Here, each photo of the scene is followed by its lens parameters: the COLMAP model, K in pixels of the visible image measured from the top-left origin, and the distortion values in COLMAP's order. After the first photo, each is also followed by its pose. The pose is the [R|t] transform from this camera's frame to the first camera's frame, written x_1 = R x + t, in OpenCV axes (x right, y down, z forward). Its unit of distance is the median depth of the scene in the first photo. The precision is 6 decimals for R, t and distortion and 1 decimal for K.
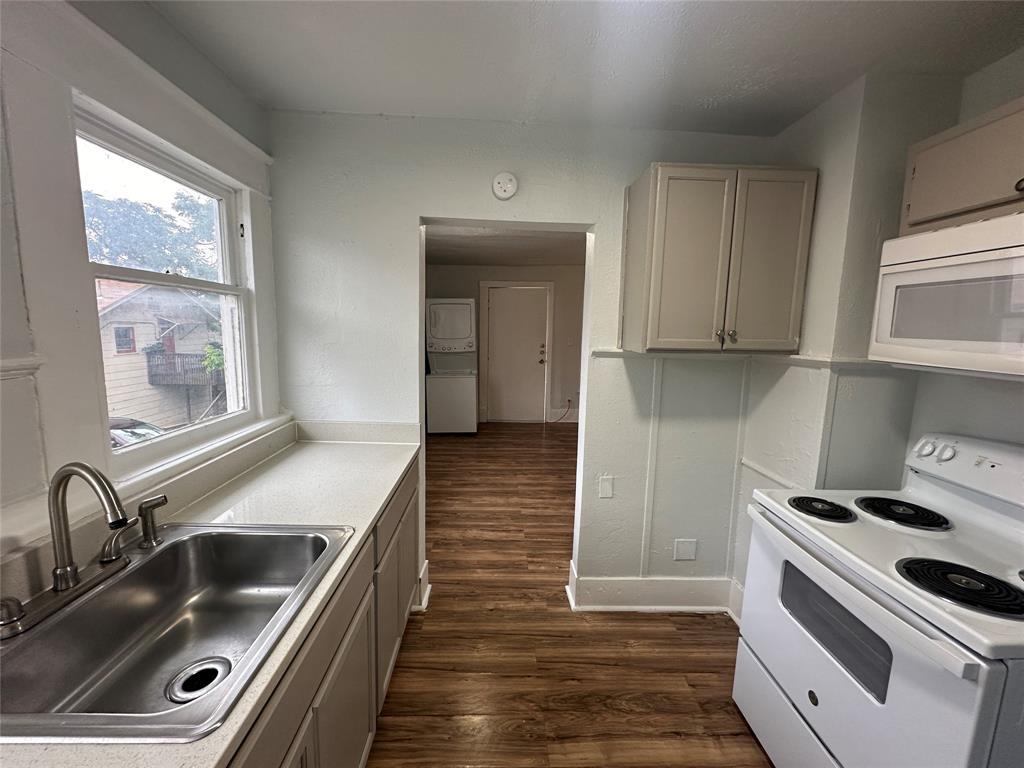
lens RADIAL K [[407.6, 0, 511.0], [0, 407.6, 382.6], [0, 0, 1]] dist [-0.003637, 0.000332]
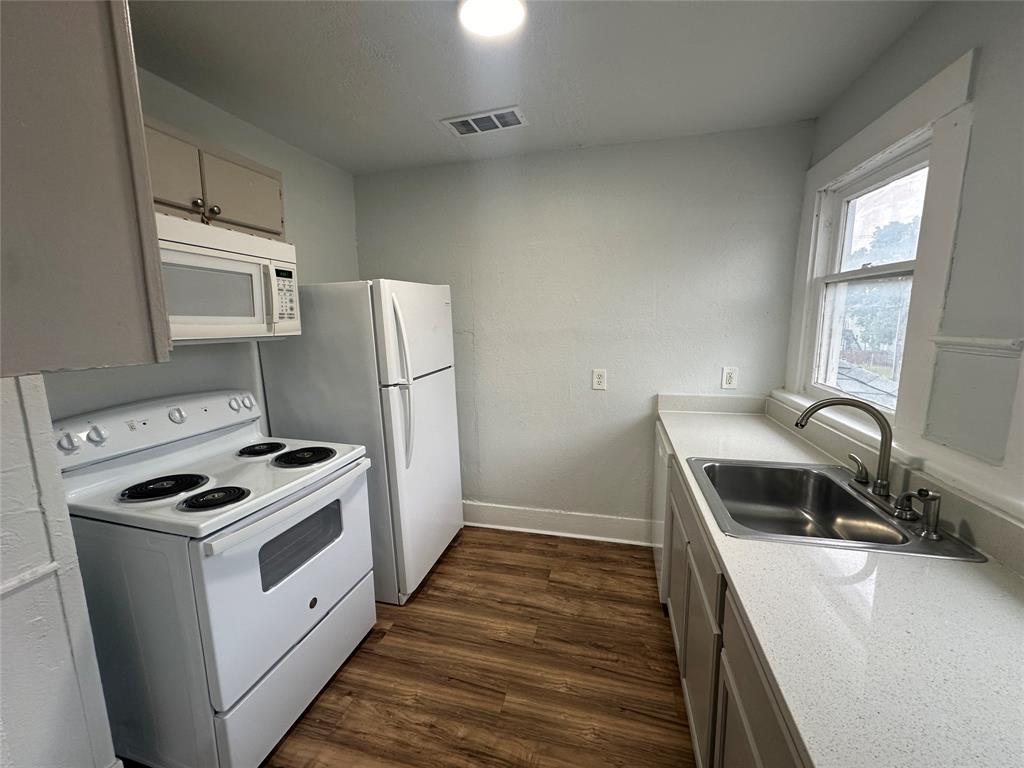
lens RADIAL K [[407.6, 0, 511.0], [0, 407.6, 382.6], [0, 0, 1]] dist [-0.003637, 0.000332]
pose [[-0.958827, -0.056504, 0.278314, -0.104599], [0.026172, 0.958255, 0.284713, -0.148241], [-0.282783, 0.280275, -0.917322, 1.199671]]
